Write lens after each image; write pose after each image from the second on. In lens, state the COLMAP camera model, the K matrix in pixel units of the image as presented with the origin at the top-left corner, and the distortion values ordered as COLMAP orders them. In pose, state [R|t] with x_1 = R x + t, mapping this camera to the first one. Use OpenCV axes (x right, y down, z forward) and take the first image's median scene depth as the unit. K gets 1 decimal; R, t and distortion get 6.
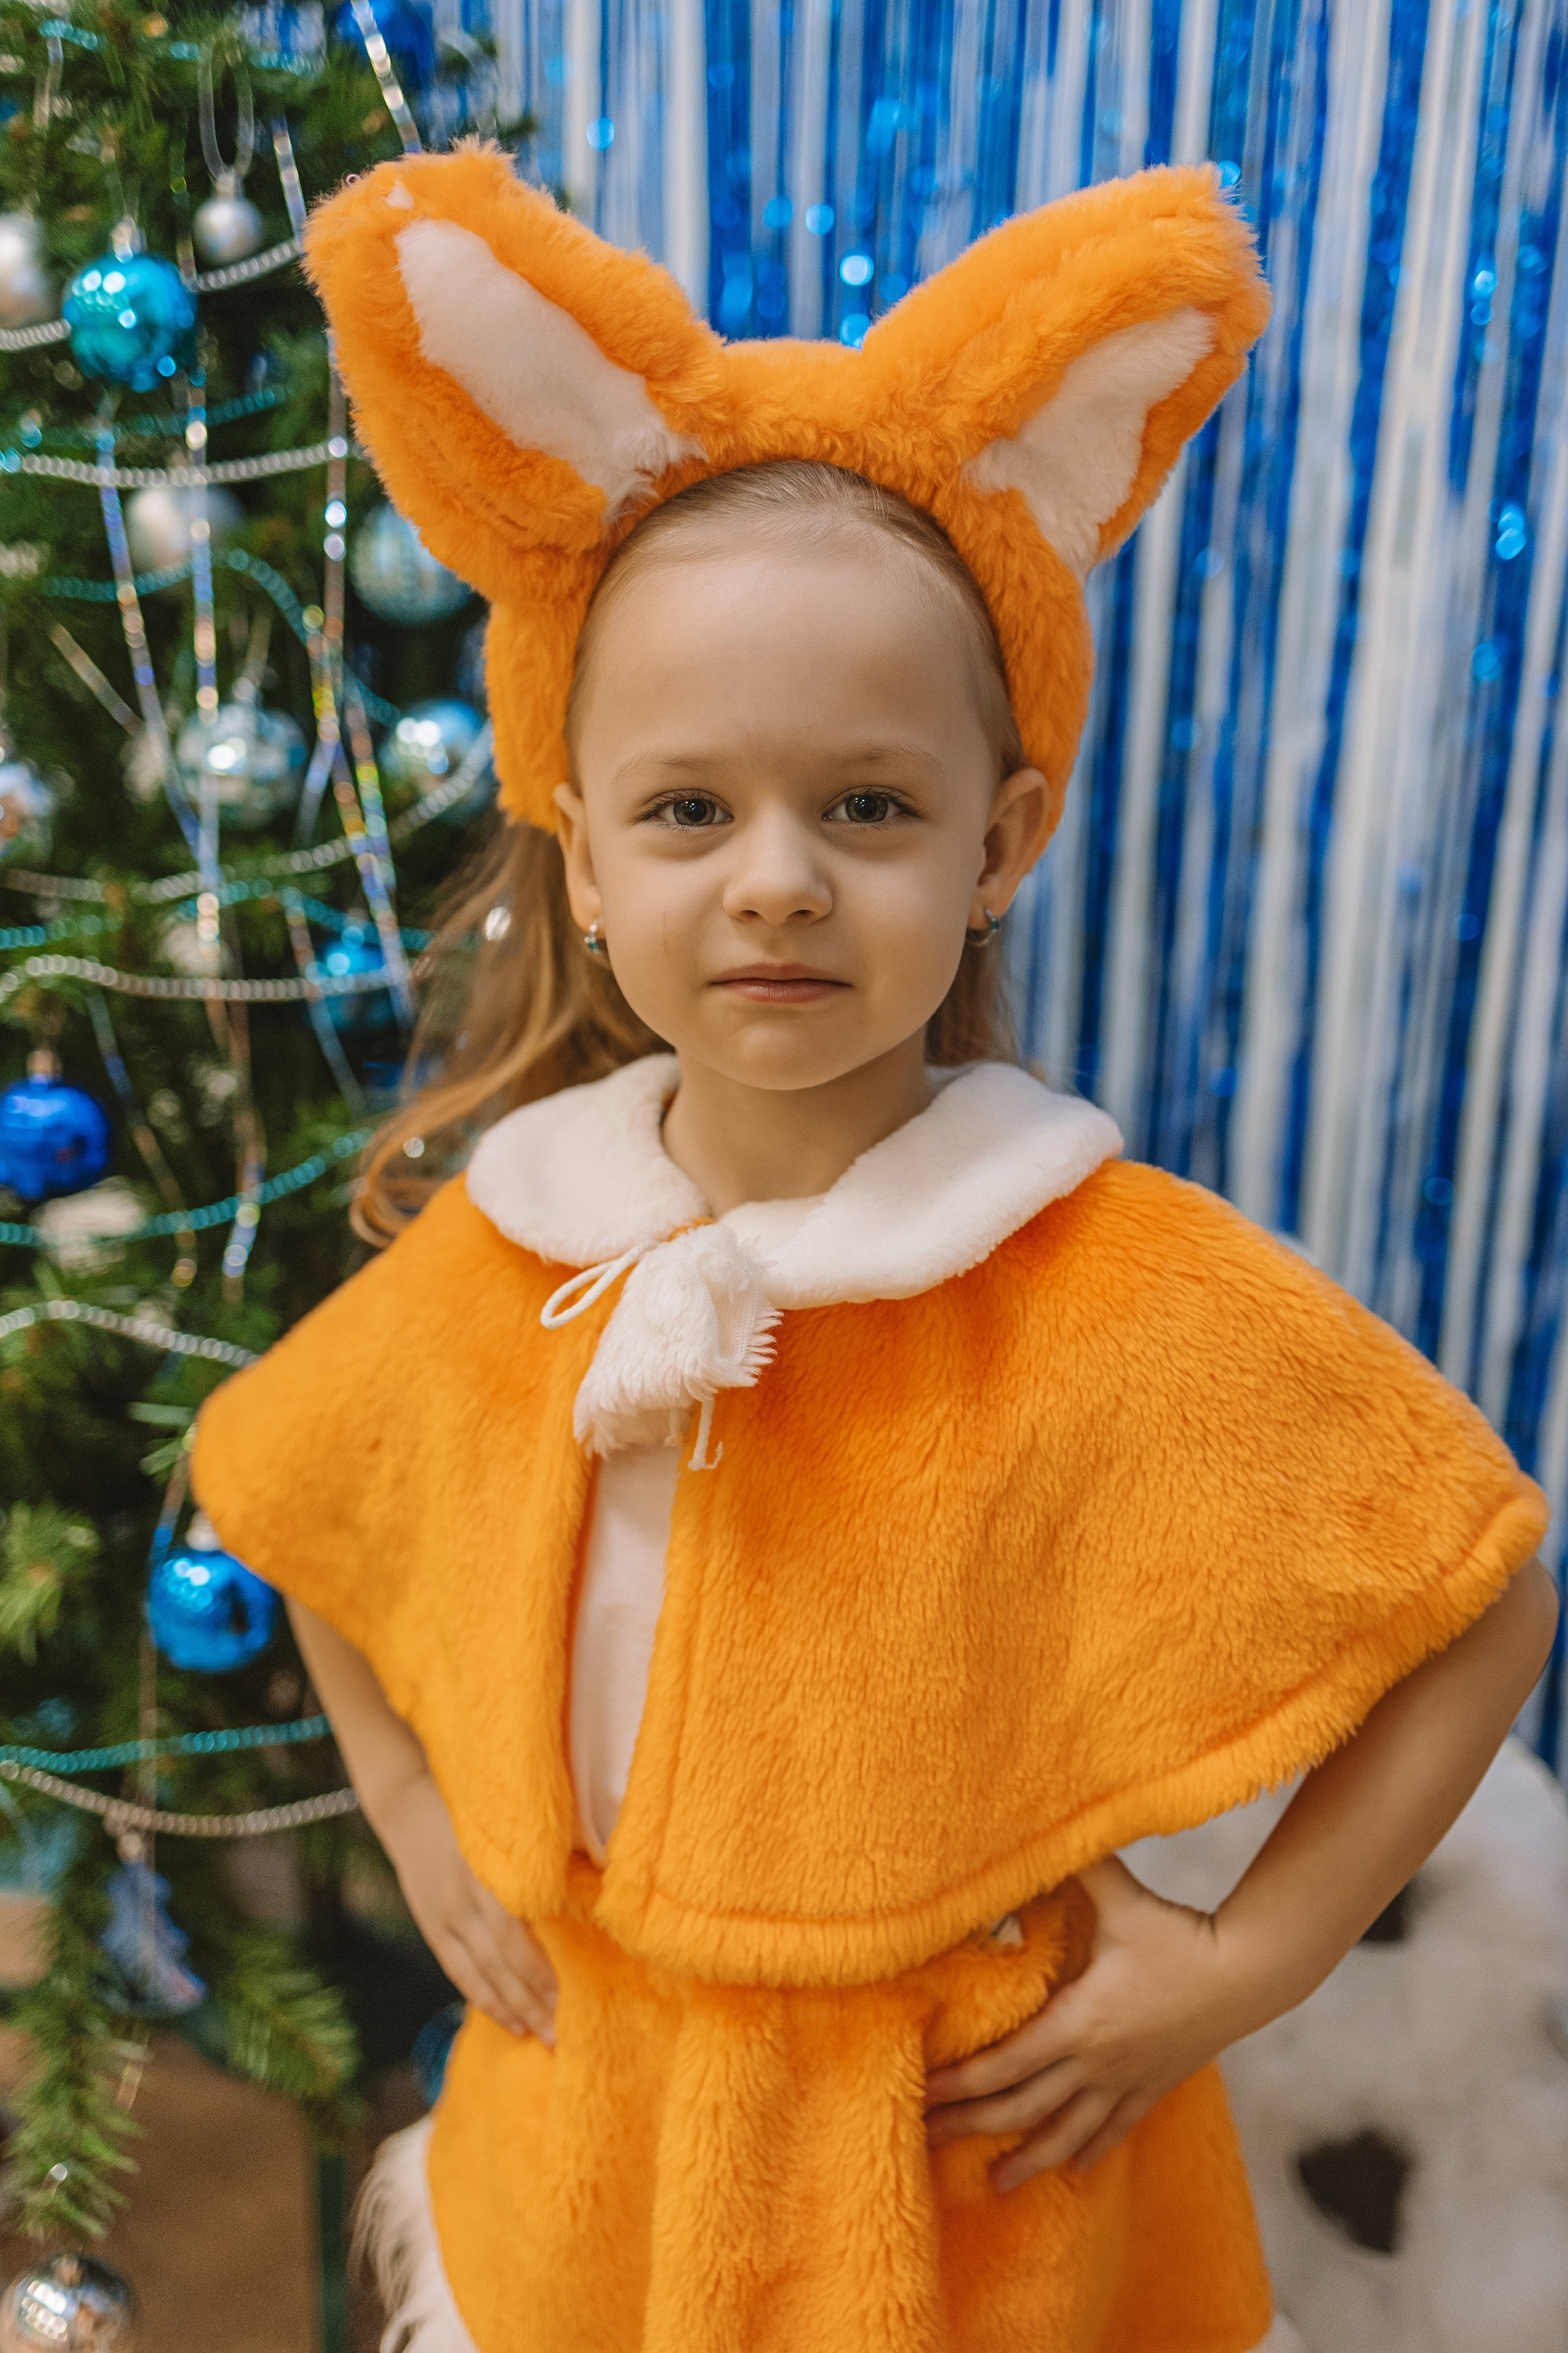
lens RADIAL K [[2411.2, 0, 796.5], [0, 2411.2, 1151.3], [0, 0, 1]] dist [-0.001704, 0.008477]
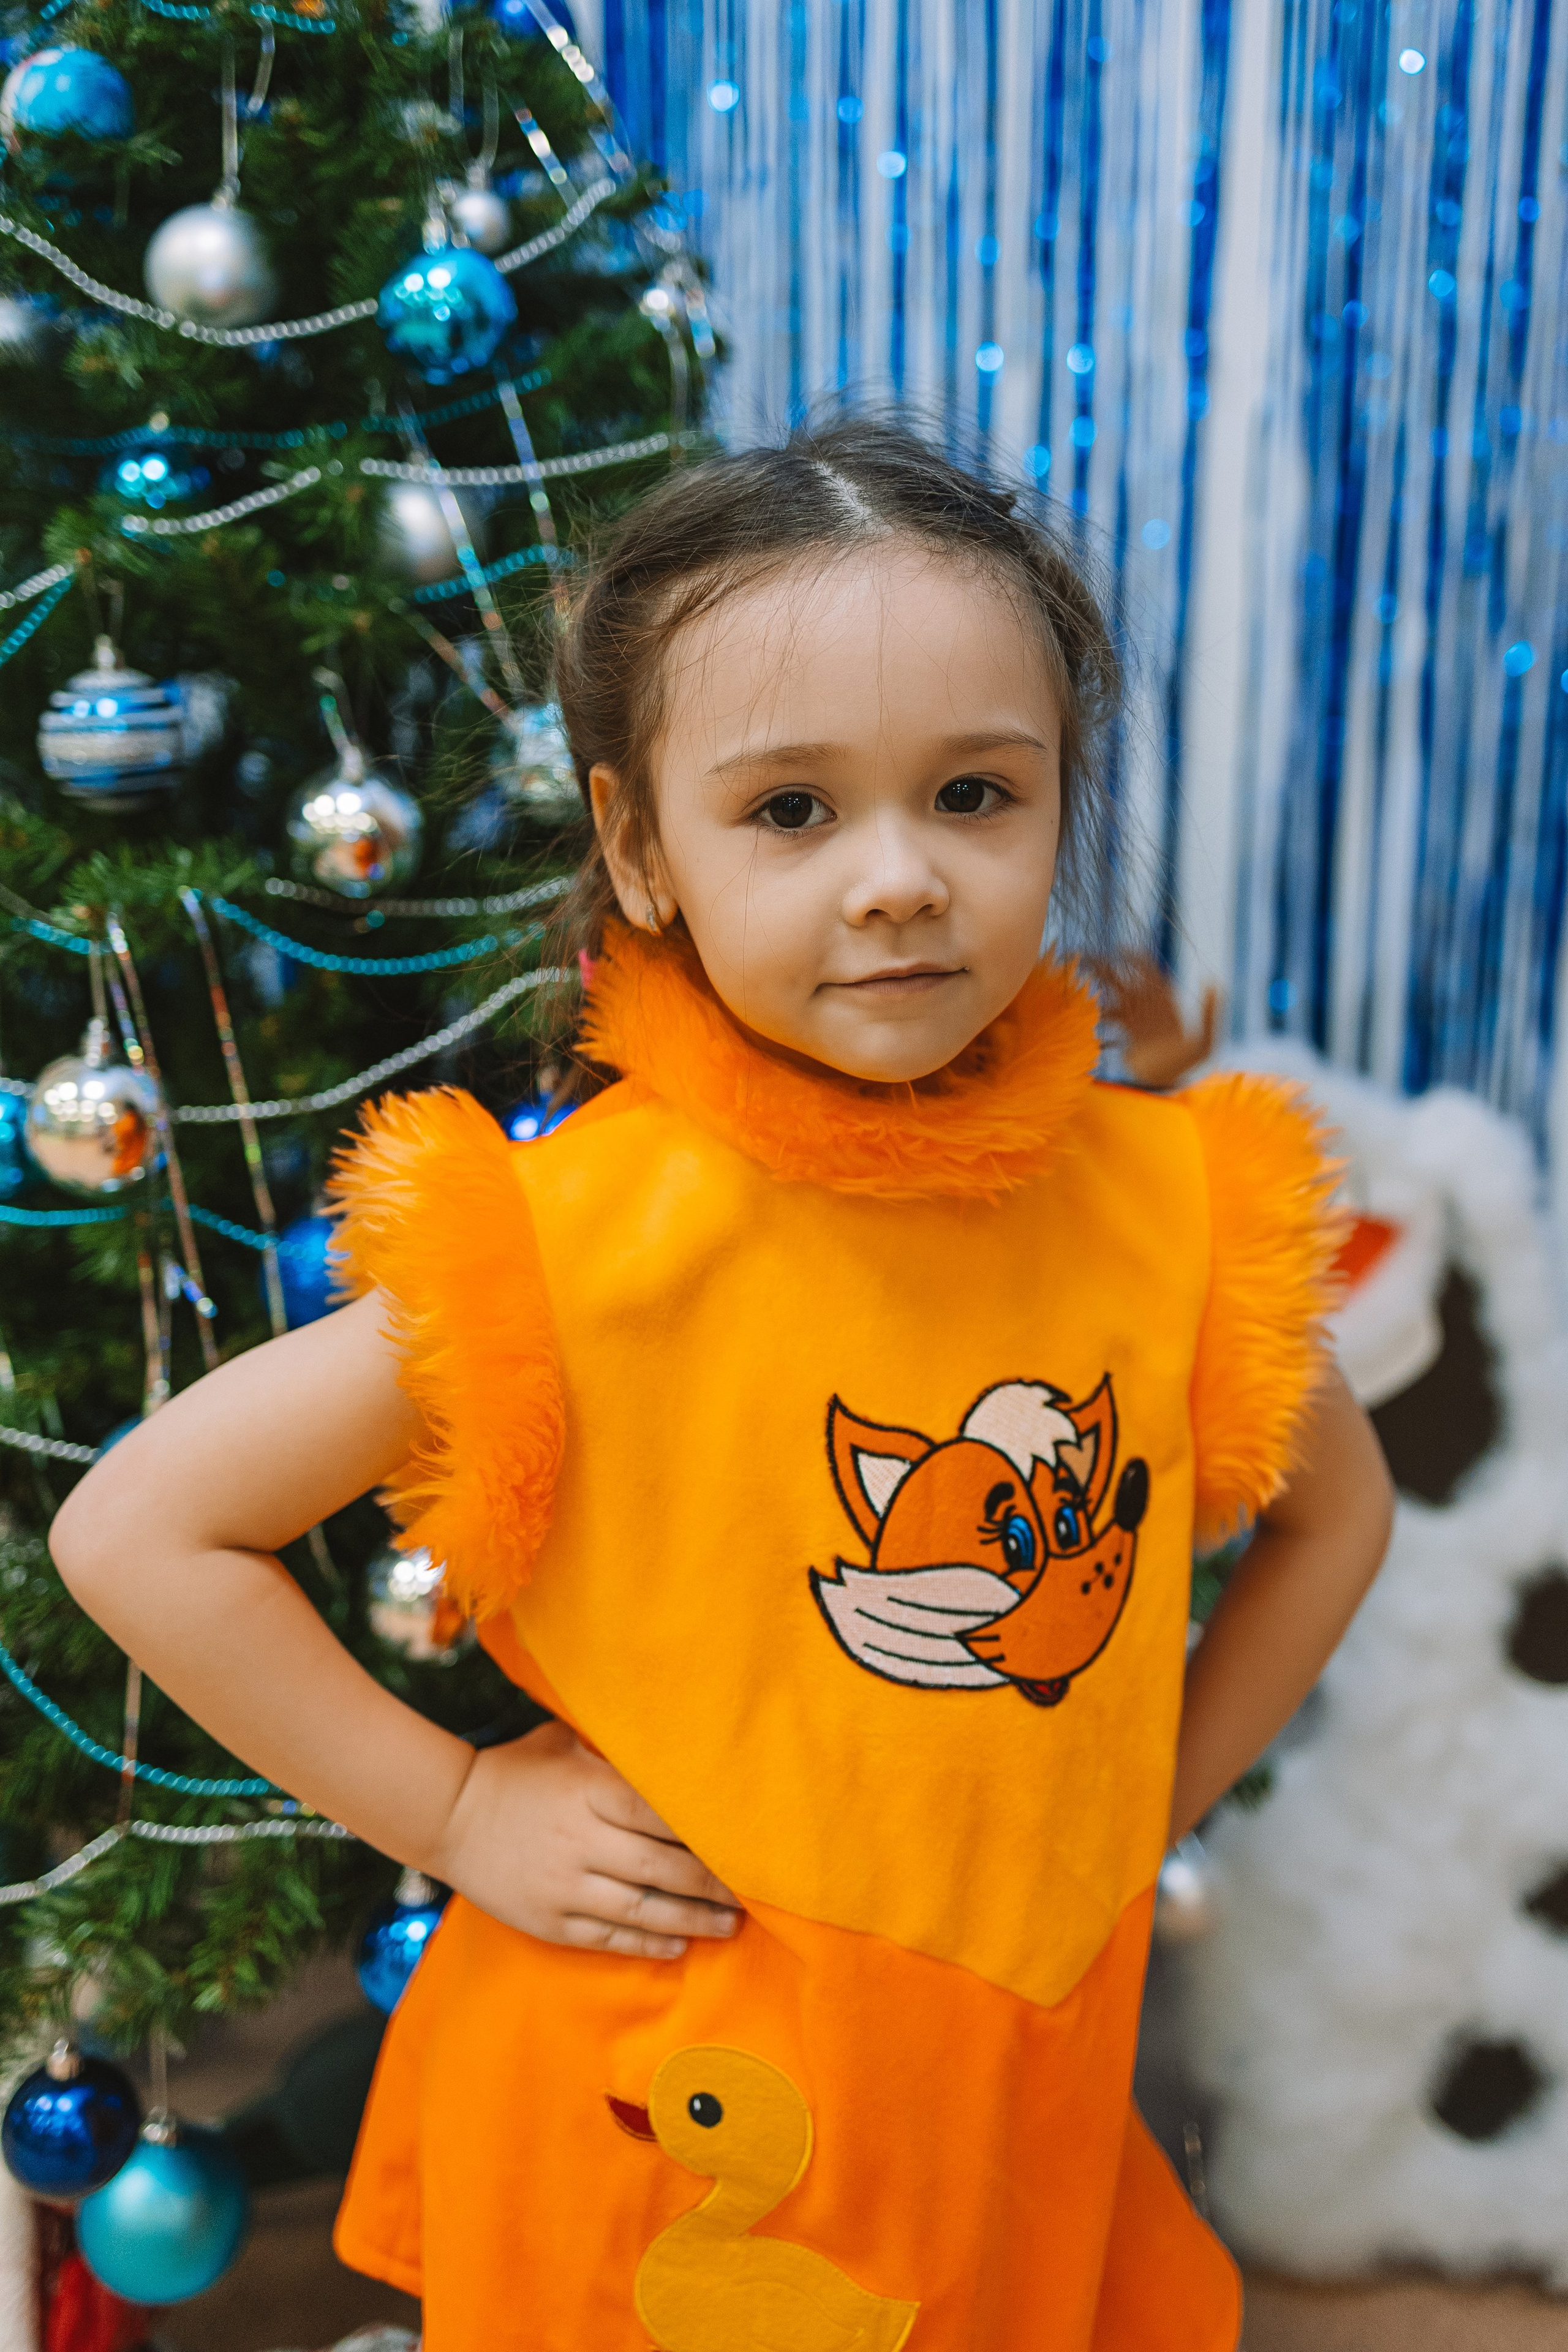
lens RADIAL K [[2621.6, 0, 832.5], [0, 2621.6, 1133.3], [0, 0, 1]] dist [-0.006313, 0.010597]
pose [[0.881265, -0.148481, 0.448694, -0.641384], [0.159093, 0.987161, 0.014199, -0.010523], [-0.445042, 0.058871, 0.893573, 0.011133]]
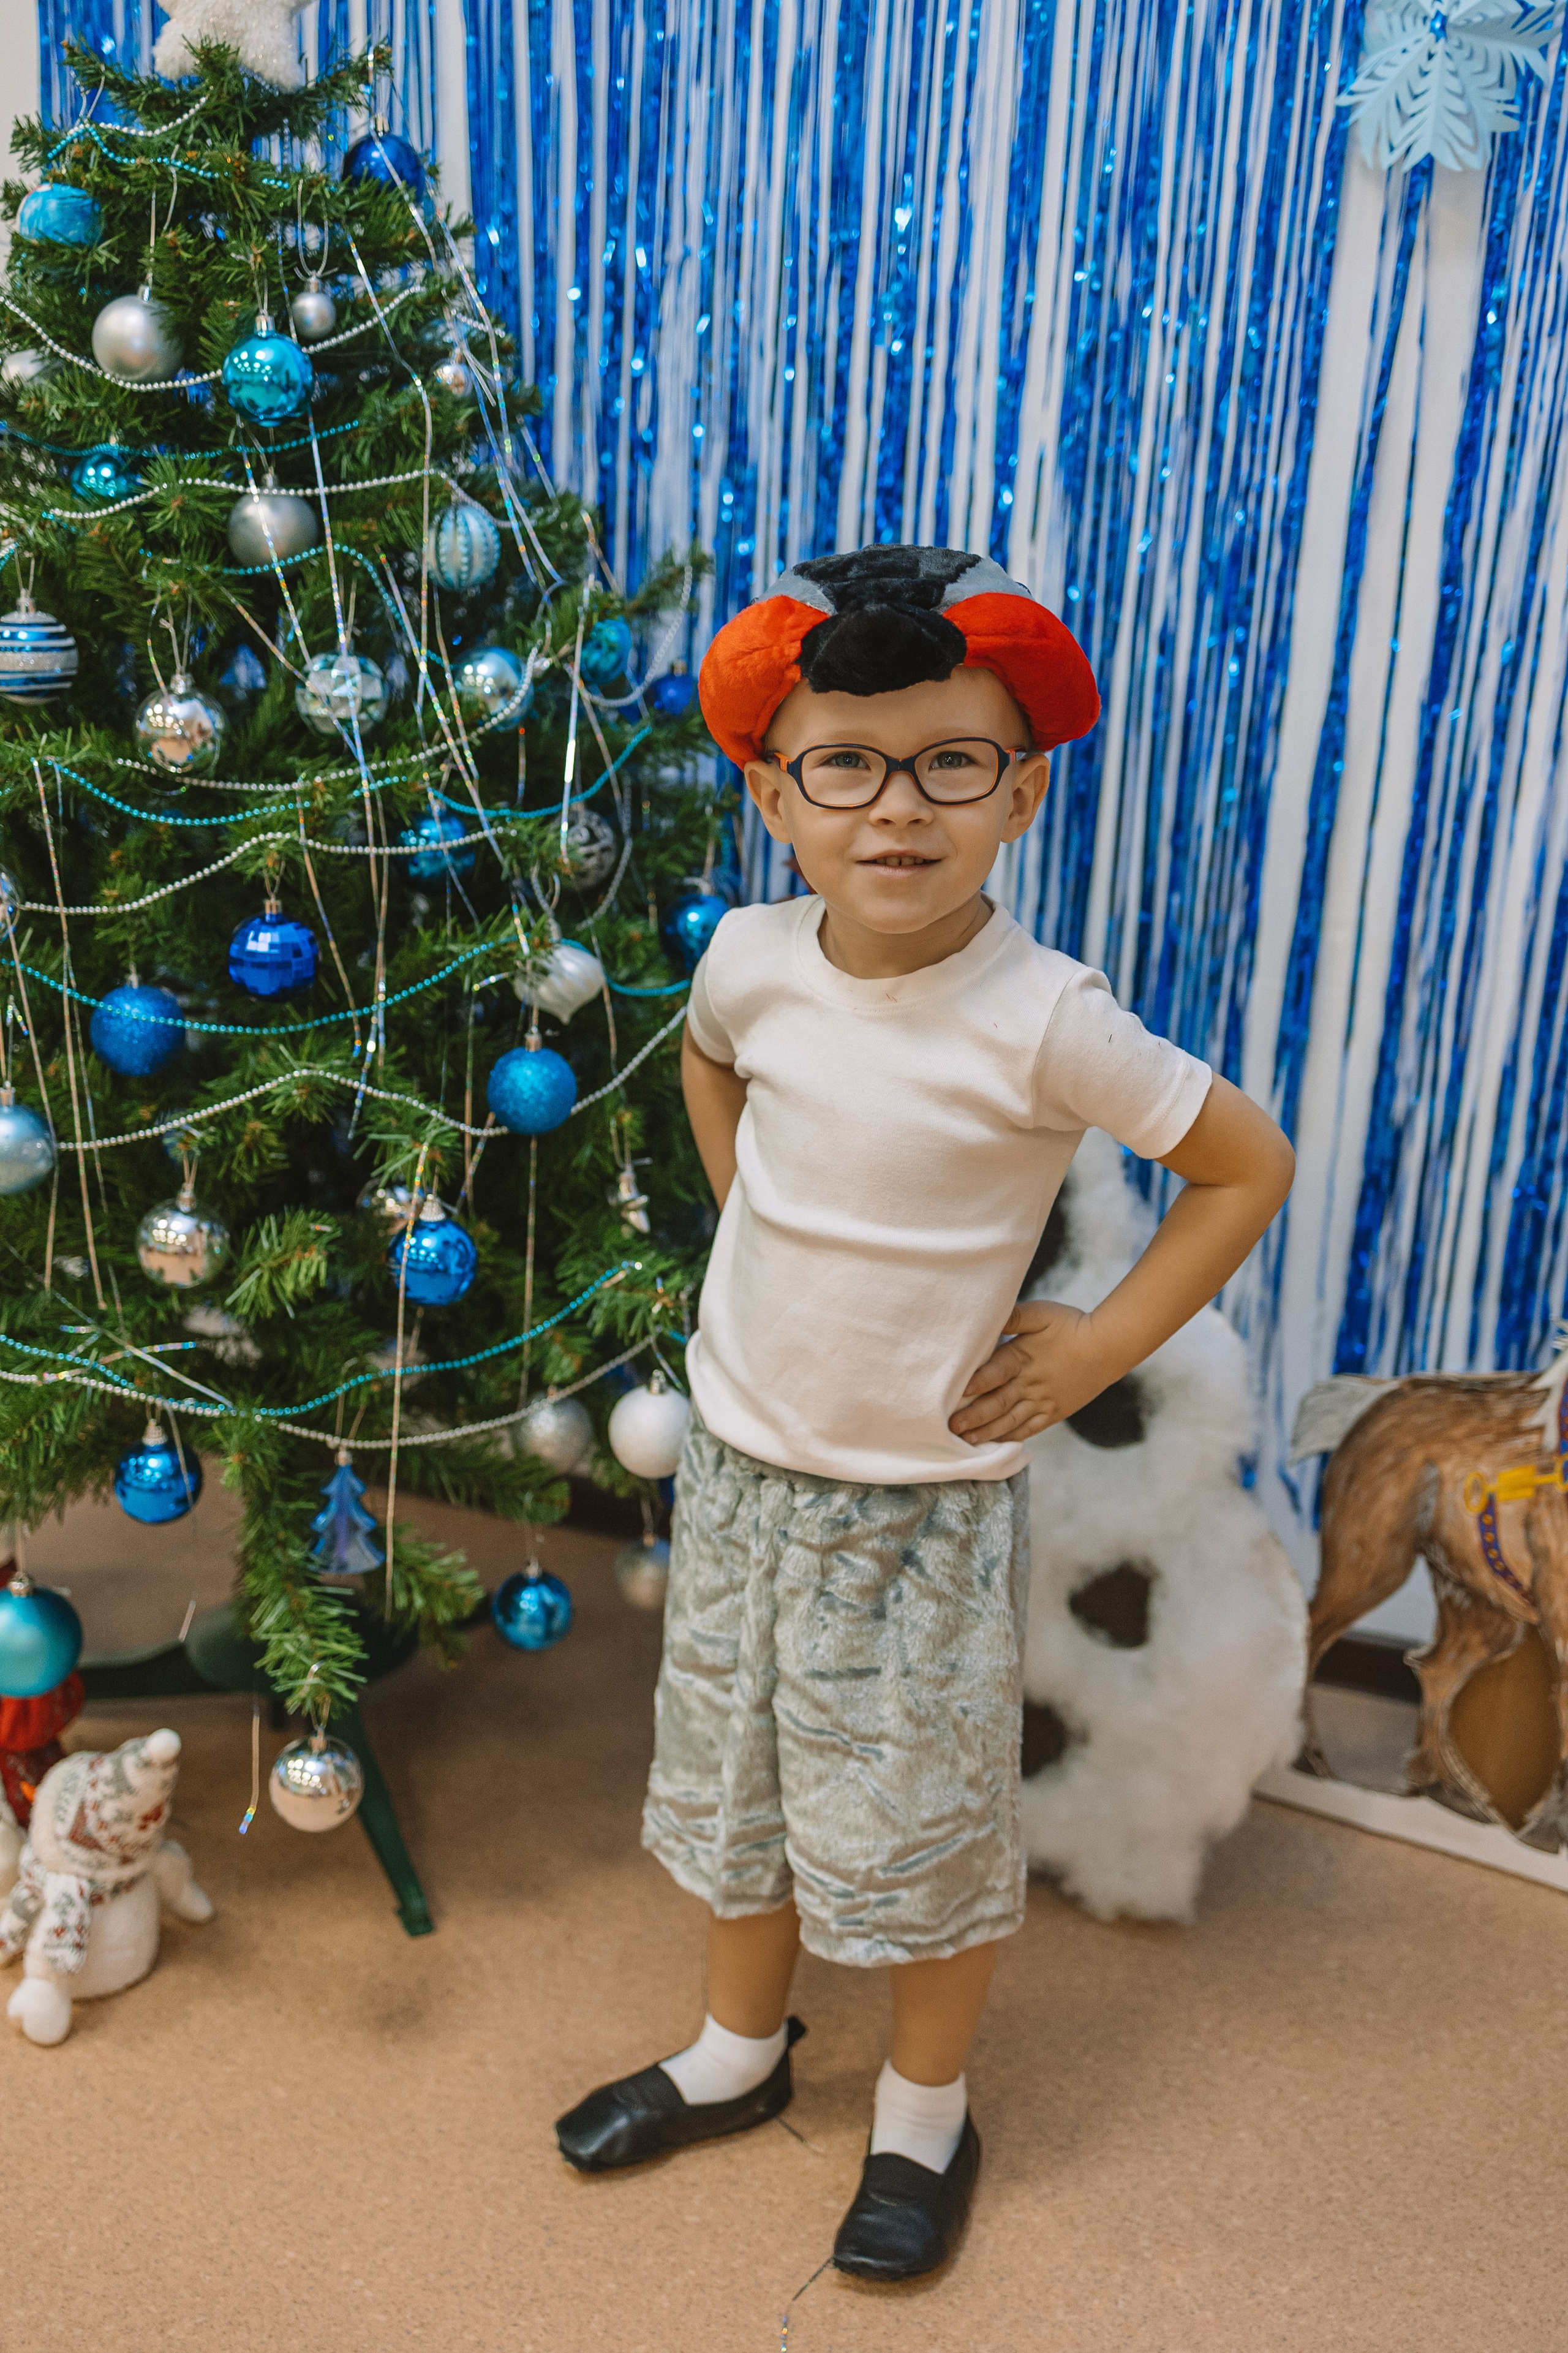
lens RADIAL K [[2418.4, 0, 793.0], [0, 2418.4, 1151.8], [0, 0, 1]] dist [0.008345, -0.000885]
pose [[0.955992, -0.076128, 0.283343, -0.407651], [0.068129, 0.996953, 0.037994, 0.072456], [-0.285372, -0.017018, 0.958266, -0.446038]]
